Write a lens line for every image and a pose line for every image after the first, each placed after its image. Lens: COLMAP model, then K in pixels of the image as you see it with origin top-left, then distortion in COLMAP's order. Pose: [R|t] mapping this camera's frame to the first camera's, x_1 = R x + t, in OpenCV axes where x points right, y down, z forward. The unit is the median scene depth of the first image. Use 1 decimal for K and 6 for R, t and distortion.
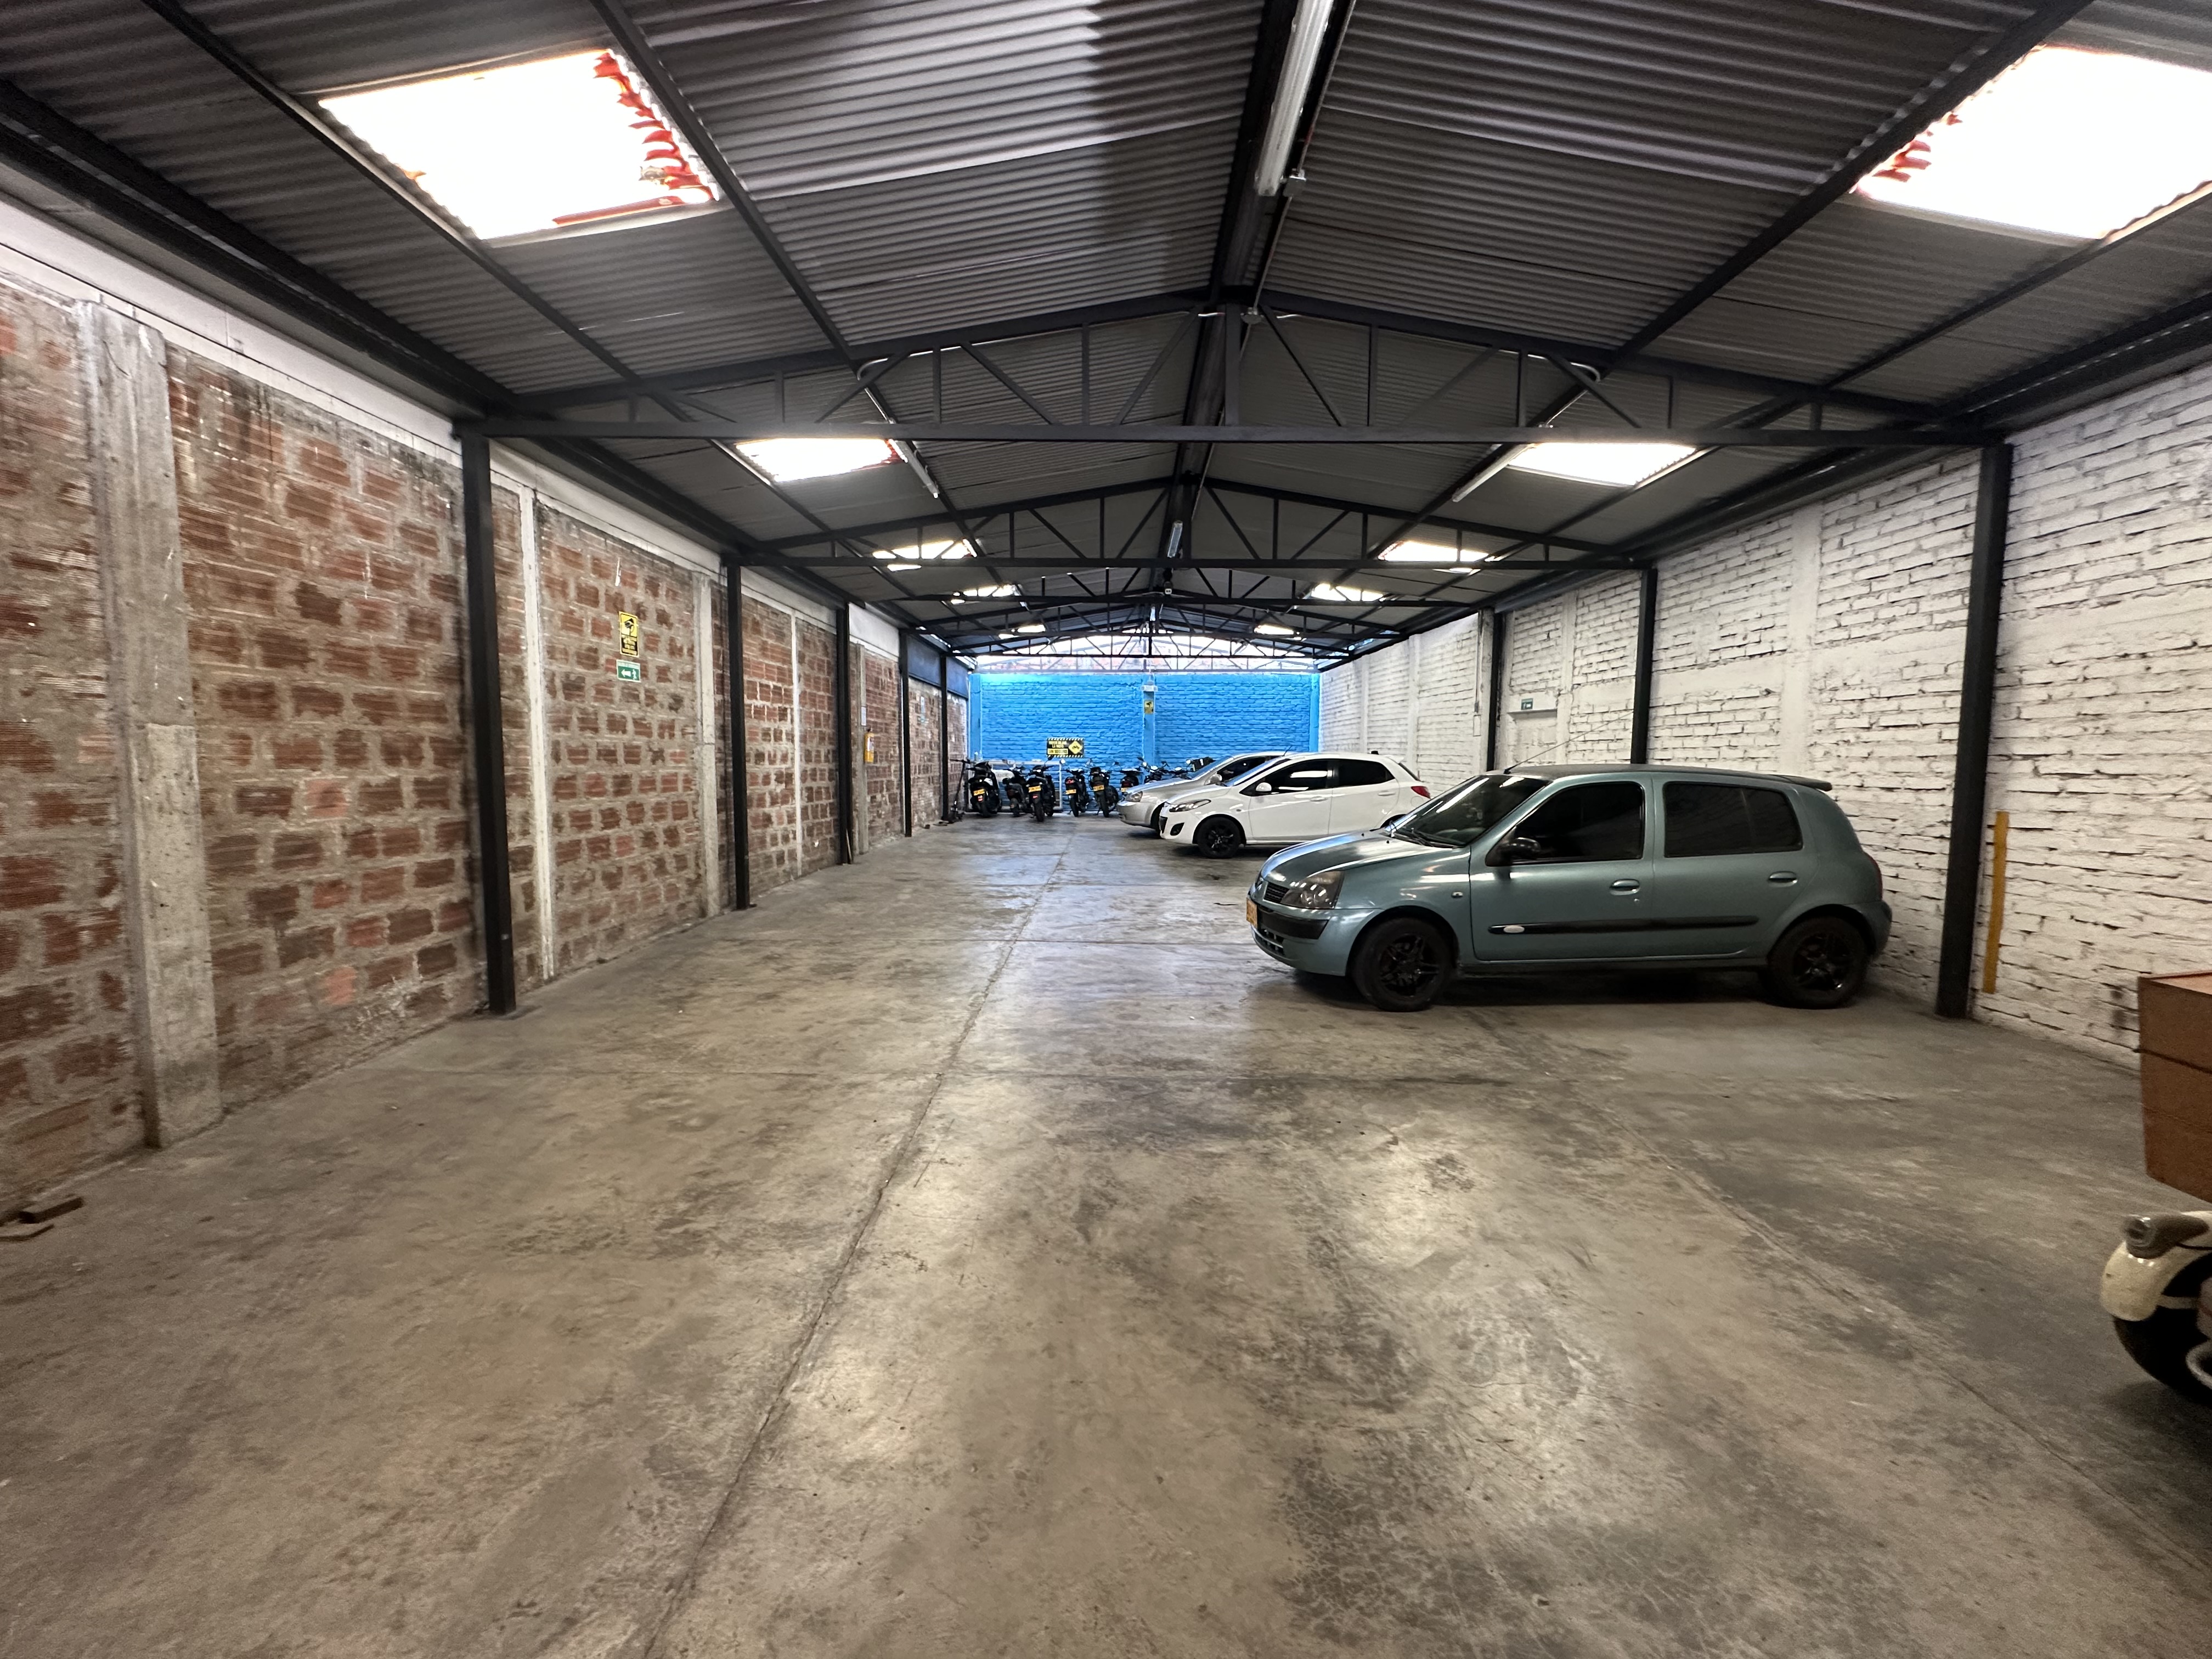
lens RADIAL K [[882.1, 0, 1106.6], [0, 882.1, 827.6], [0, 0, 1]] dist [-0.003420, 0.000924]
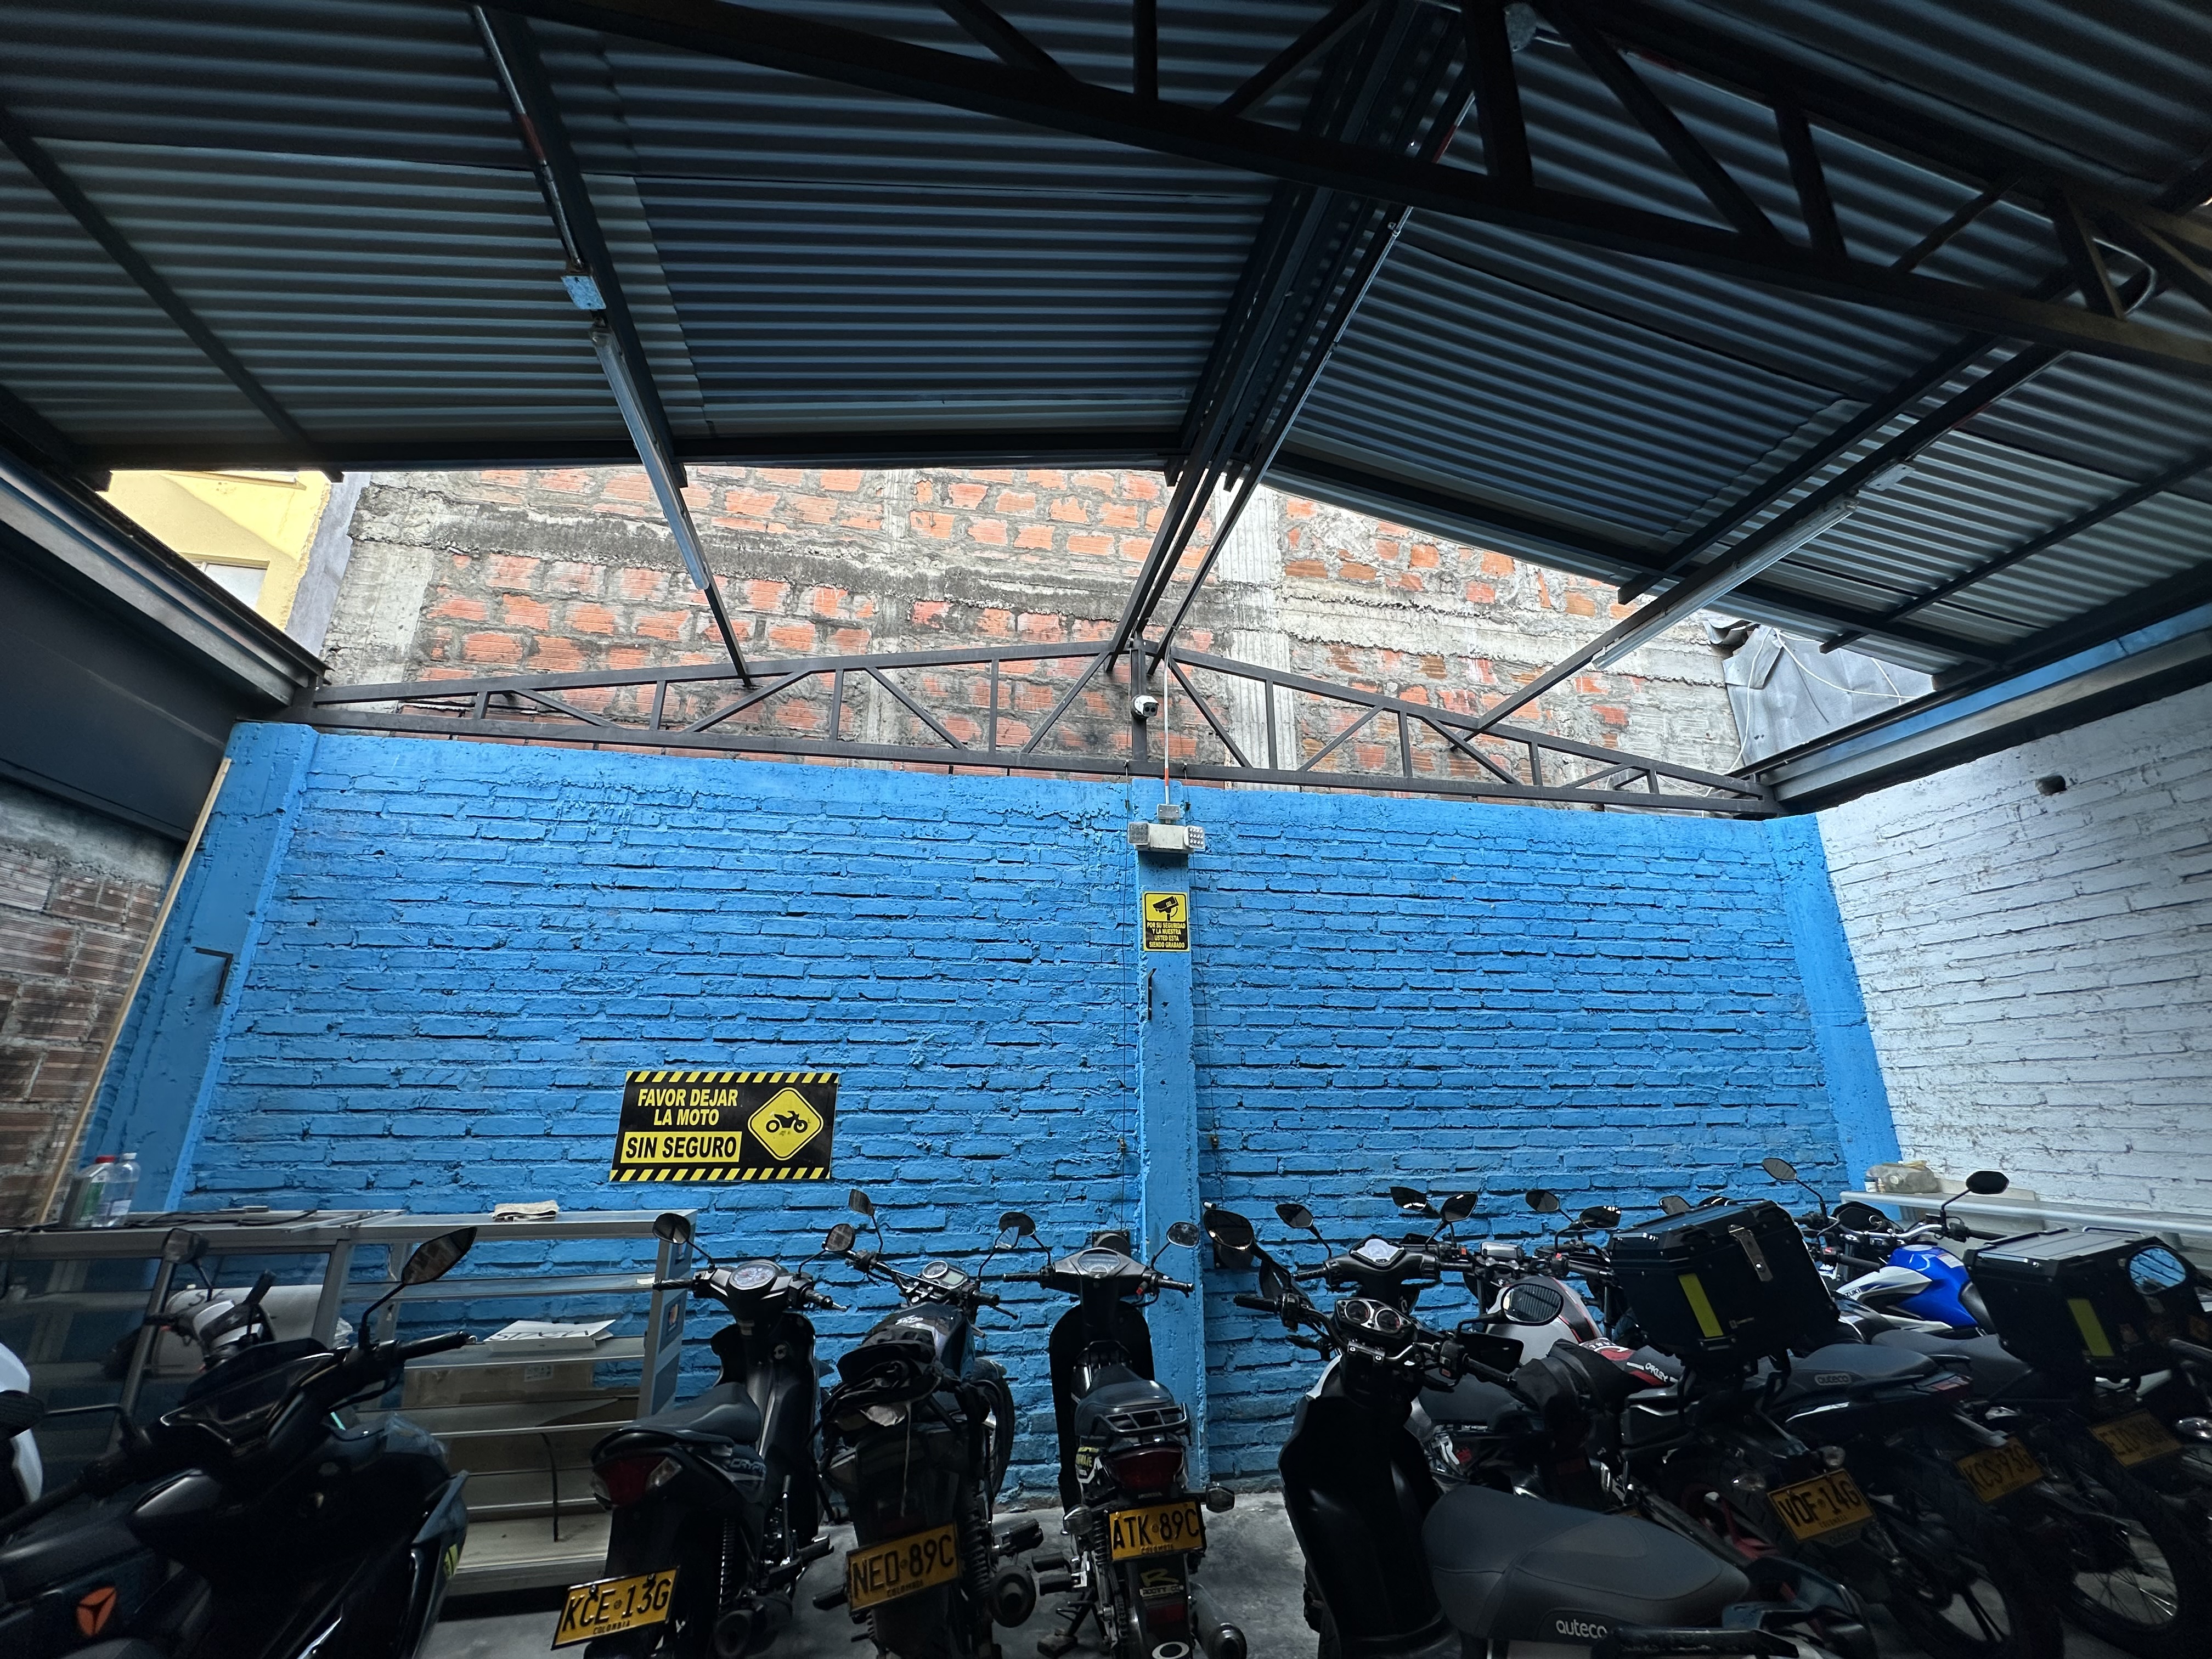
lens RADIAL K [[882.1, 0, 1106.6], [0, 882.1, 827.6], [0, 0, 1]] dist [-0.003420, 0.000924]
pose [[0.977525, 0.057321, 0.202877, -0.036022], [0.023565, 0.926586, -0.375344, -0.263701], [-0.209499, 0.371689, 0.904410, 2.710586]]
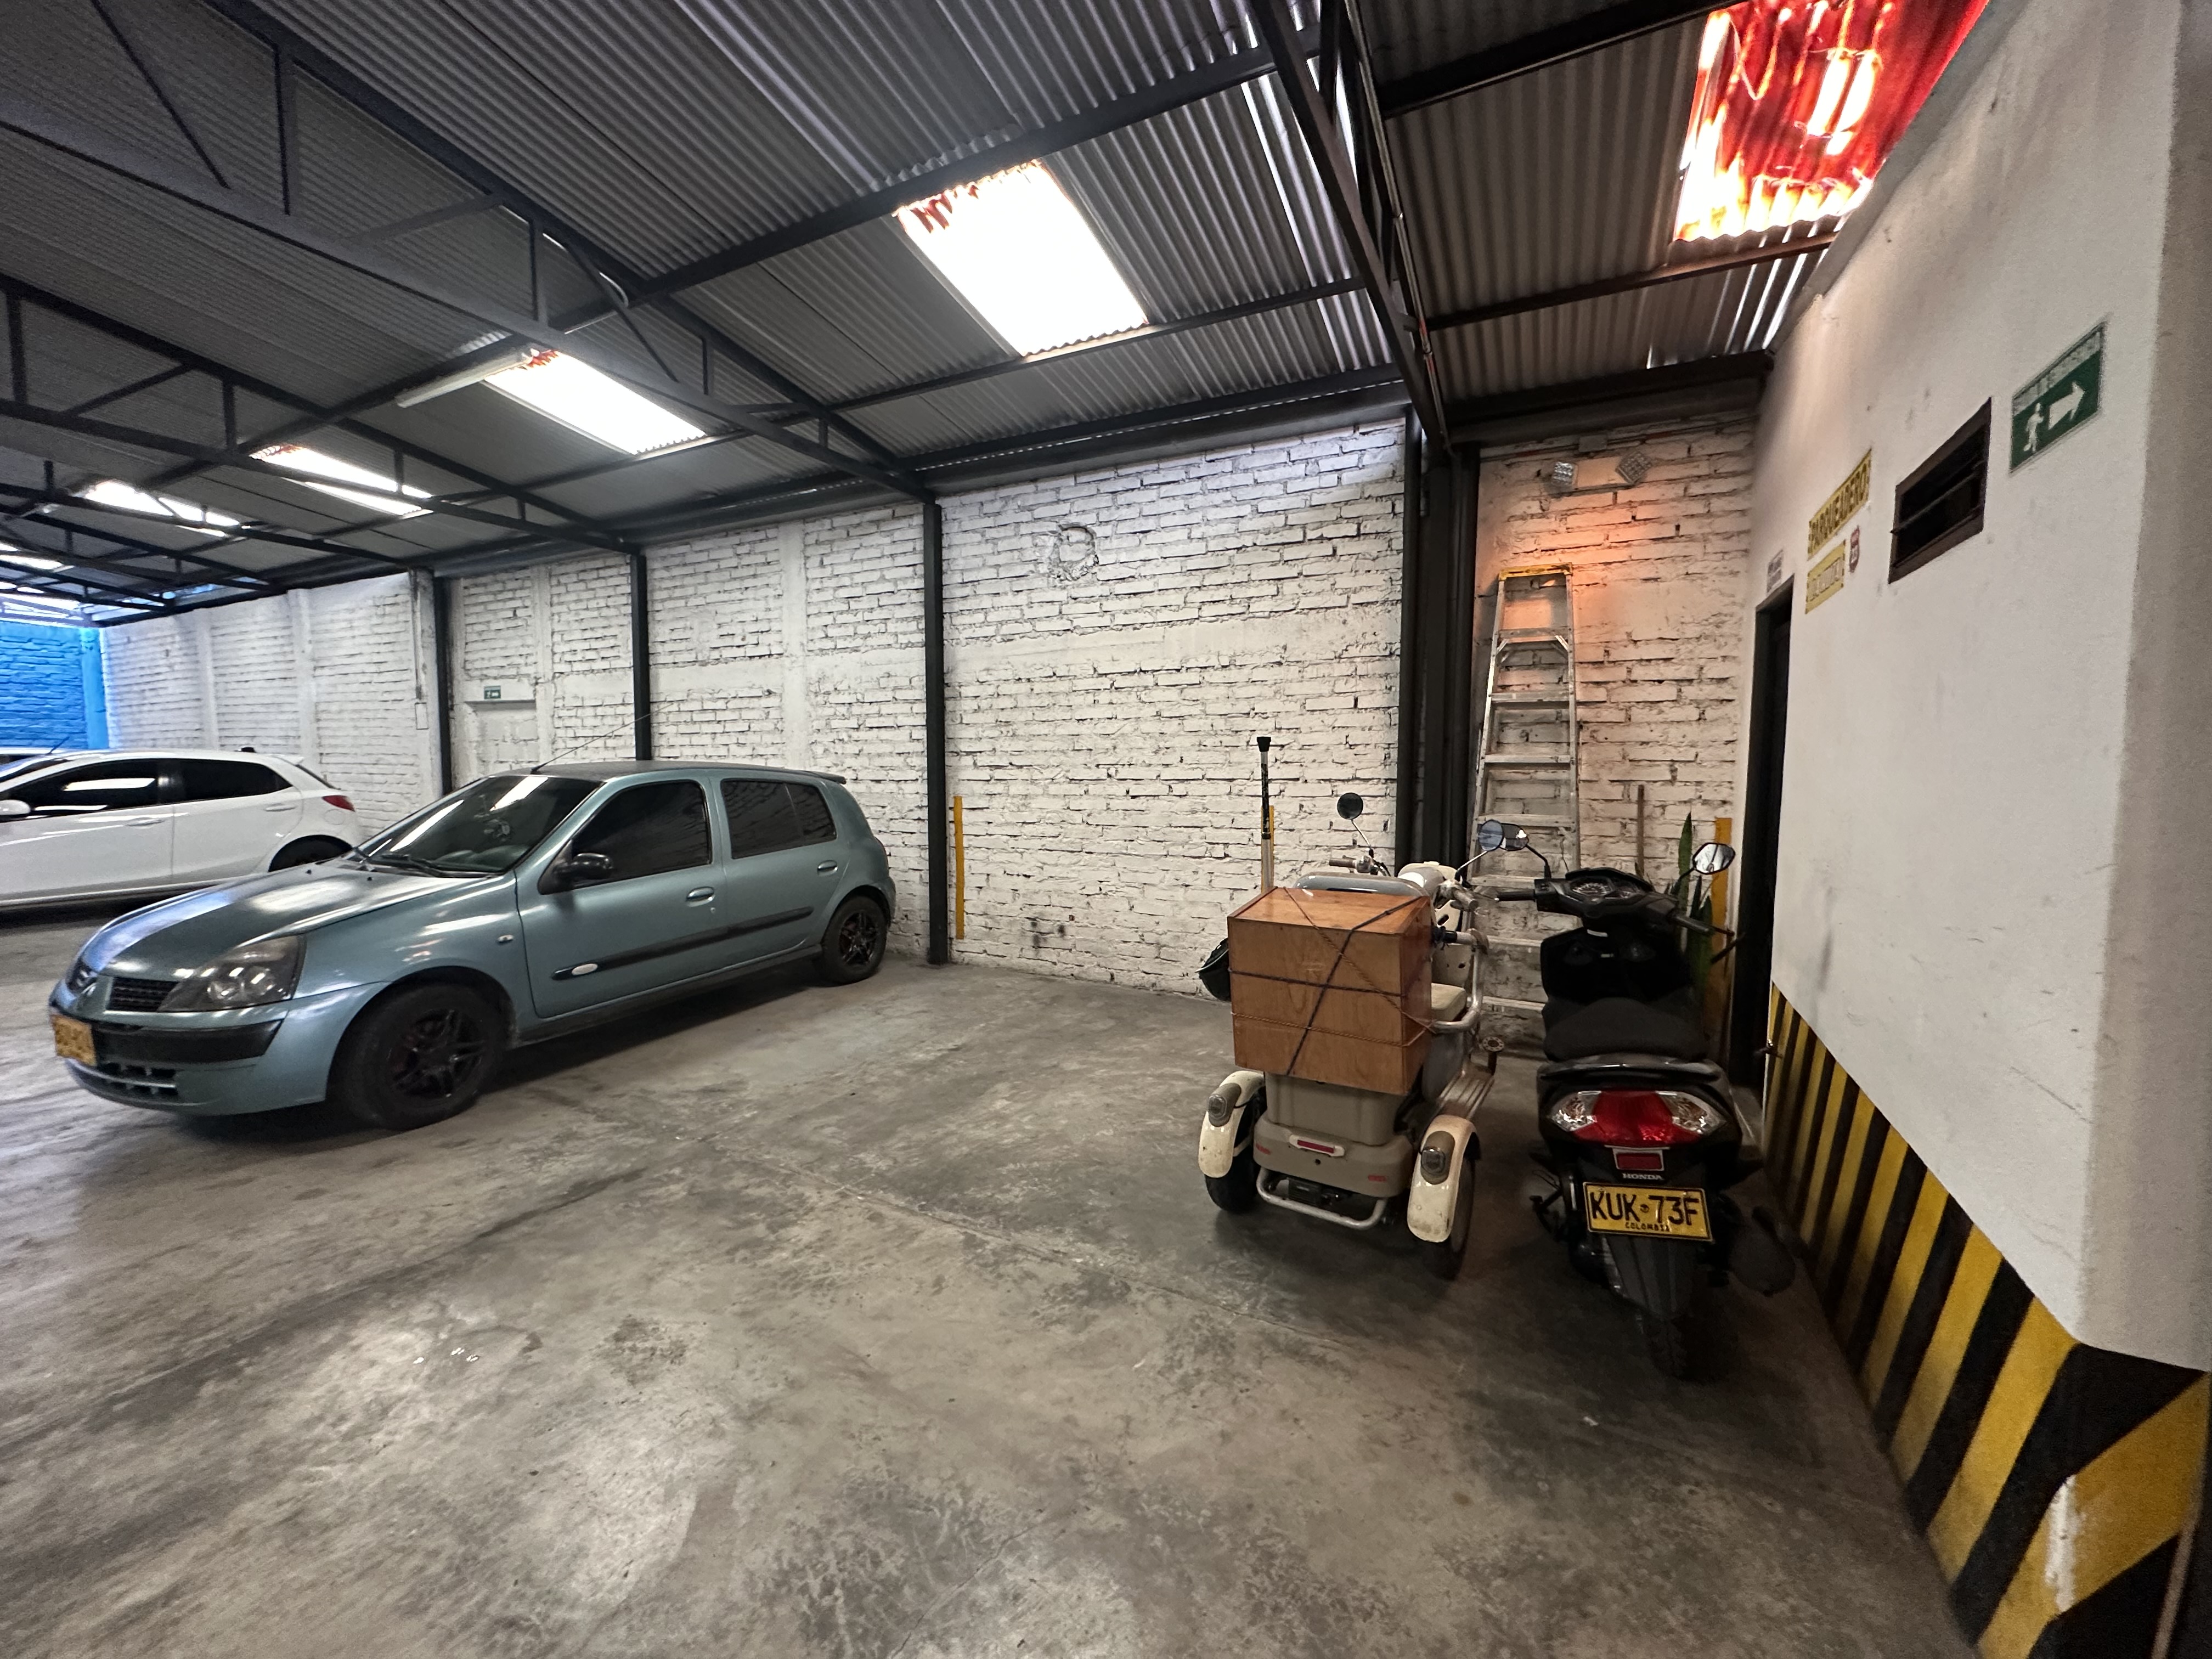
lens RADIAL K [[882.1, 0, 1106.6], [0, 882.1, 827.6], [0, 0, 1]] dist [-0.003420, 0.000924]
pose [[0.455436, -0.072206, 0.887335, -0.015598], [0.073217, 0.996367, 0.043498, -0.009833], [-0.887253, 0.045158, 0.459068, 0.177086]]
